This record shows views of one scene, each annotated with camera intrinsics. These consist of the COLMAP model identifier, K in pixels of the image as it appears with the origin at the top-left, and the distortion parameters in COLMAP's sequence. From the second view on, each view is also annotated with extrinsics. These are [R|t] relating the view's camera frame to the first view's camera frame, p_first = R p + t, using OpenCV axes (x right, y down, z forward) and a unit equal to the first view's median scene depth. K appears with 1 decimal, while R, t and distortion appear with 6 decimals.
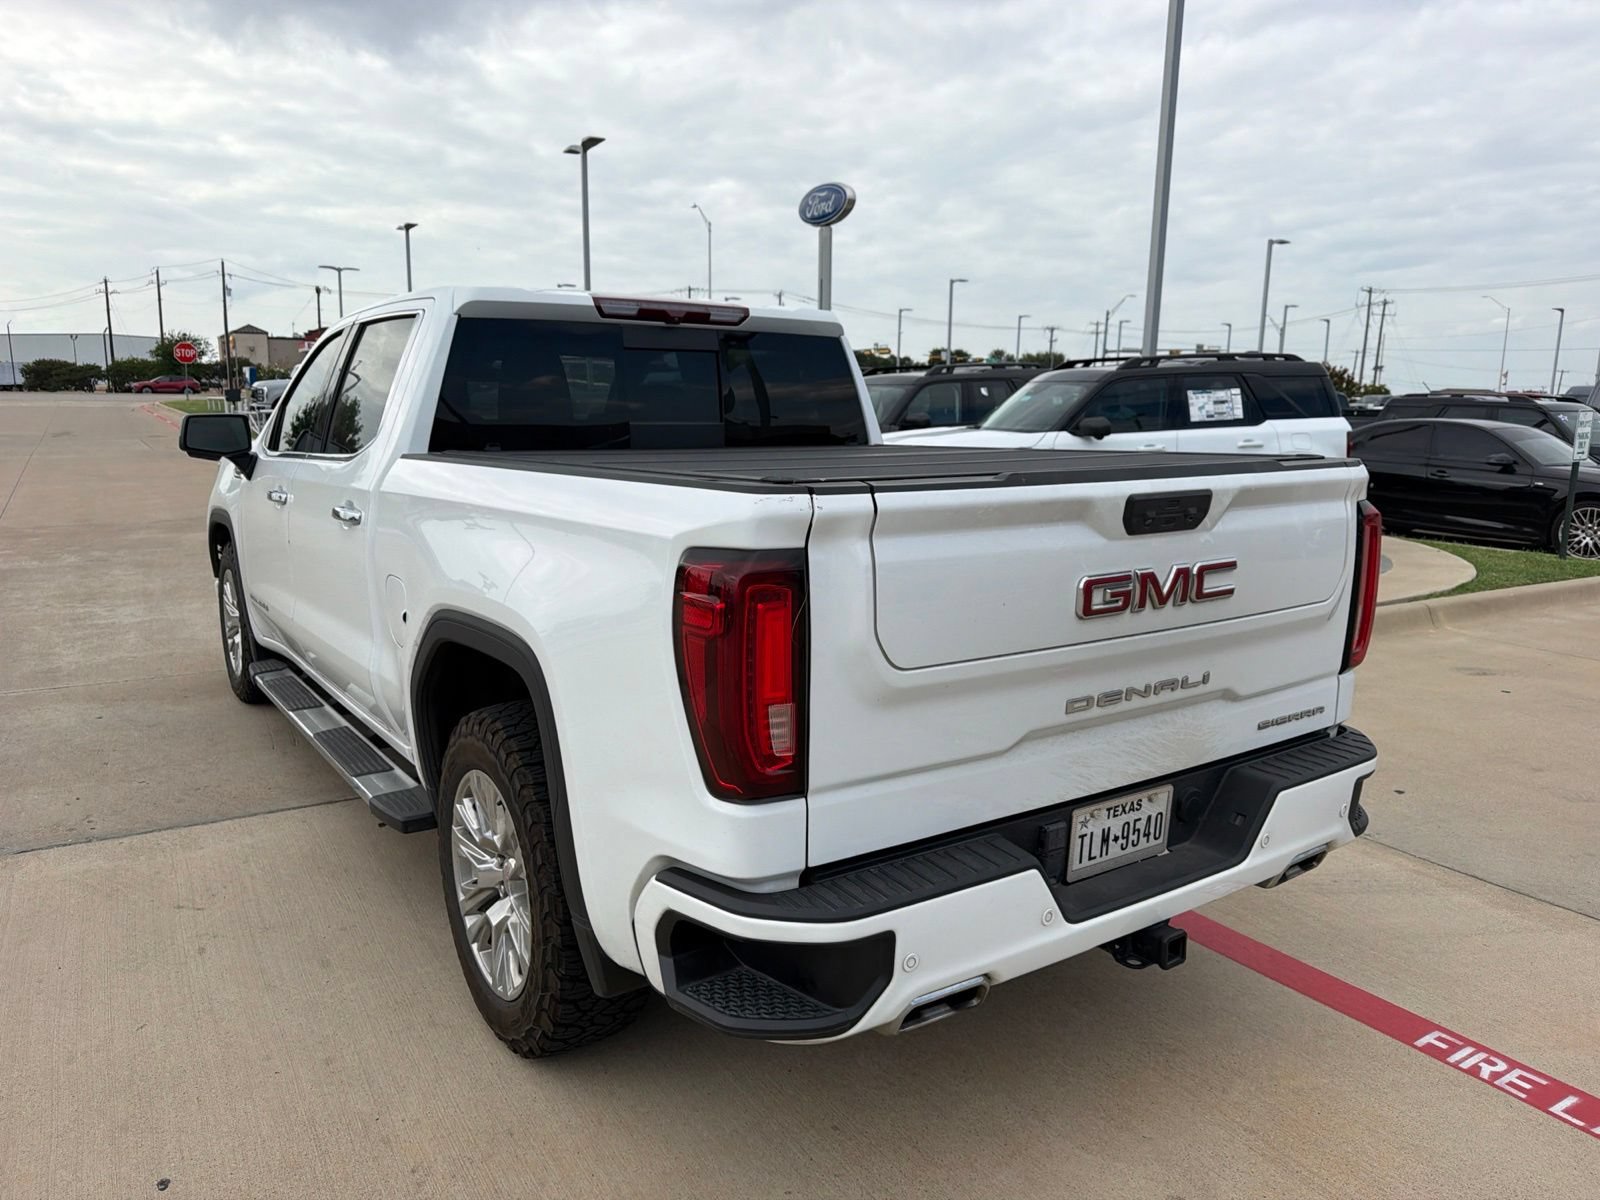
lens RADIAL K [[1142.4, 0, 790.0], [0, 1142.4, 600.5], [0, 0, 1]] dist [0.029457, -0.038502]
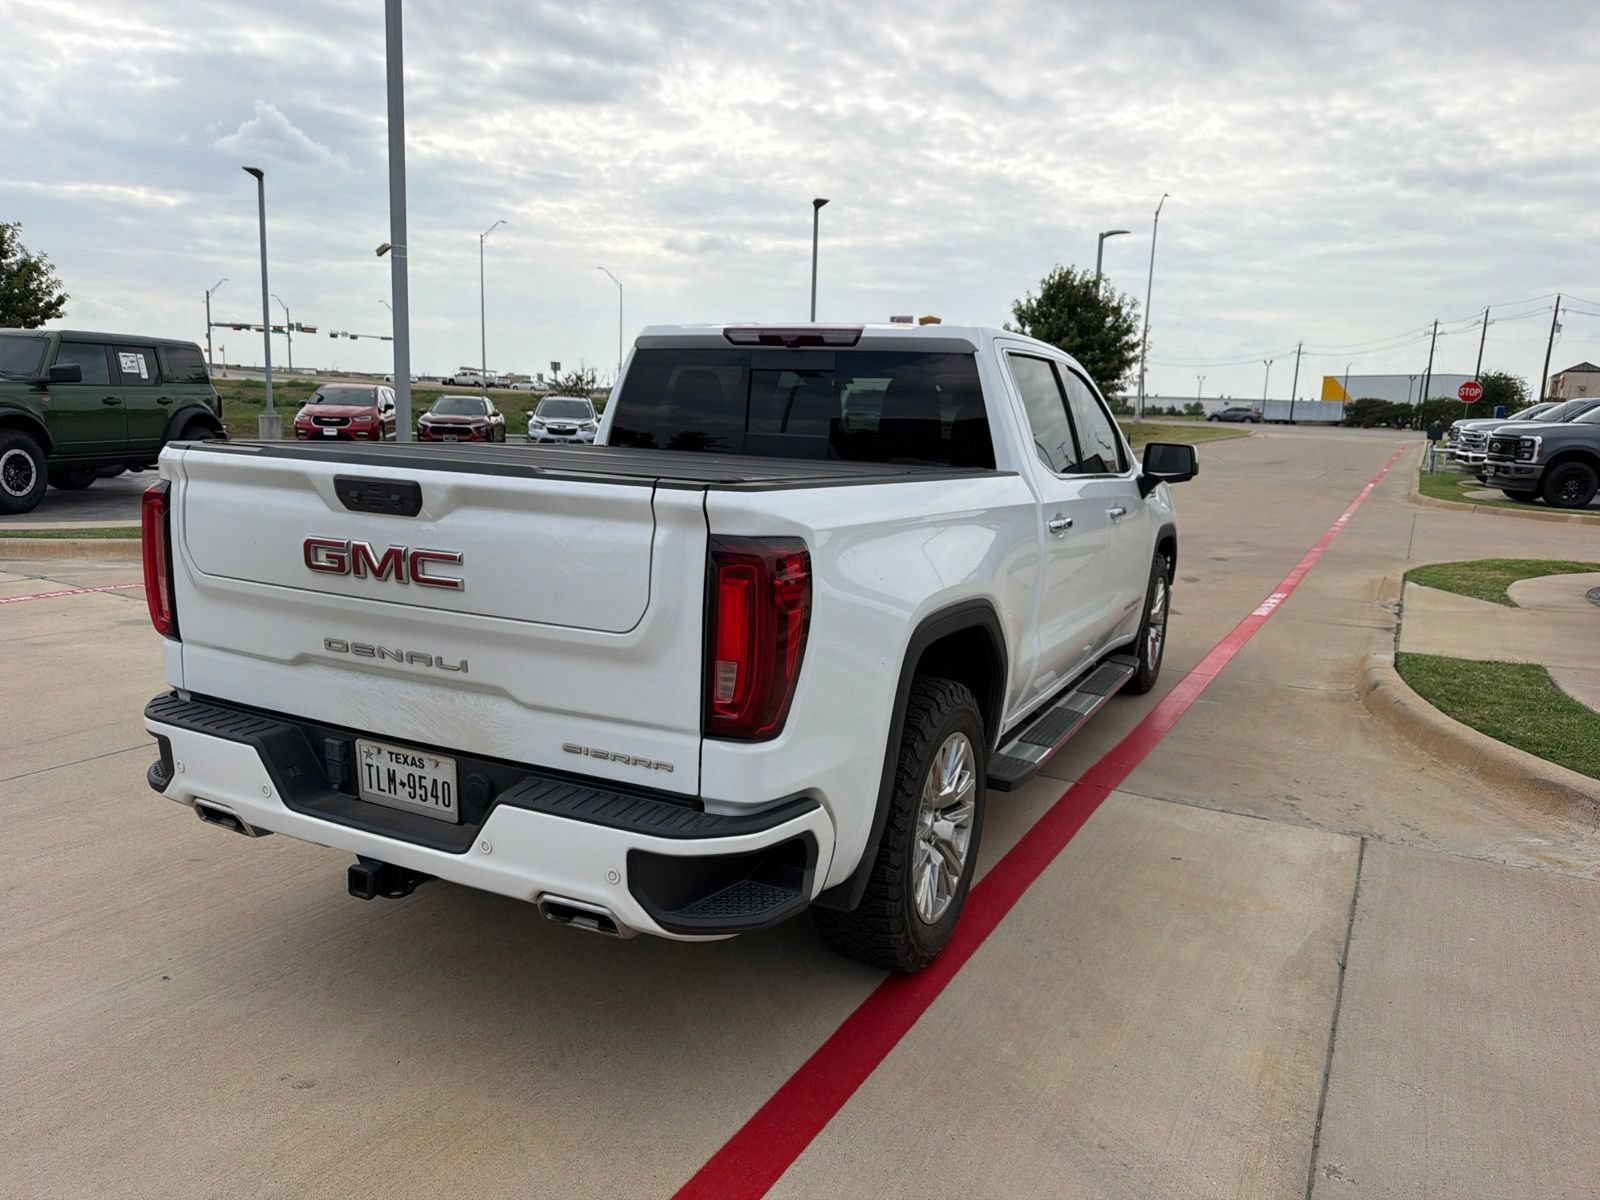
lens RADIAL K [[1142.4, 0, 810.0], [0, 1142.4, 594.7], [0, 0, 1]] dist [0.029457, -0.038502]
pose [[0.495716, 0.151384, -0.855189, 1.405649], [-0.184556, 0.980563, 0.066598, -0.124712], [0.848649, 0.124816, 0.514020, 0.722078]]
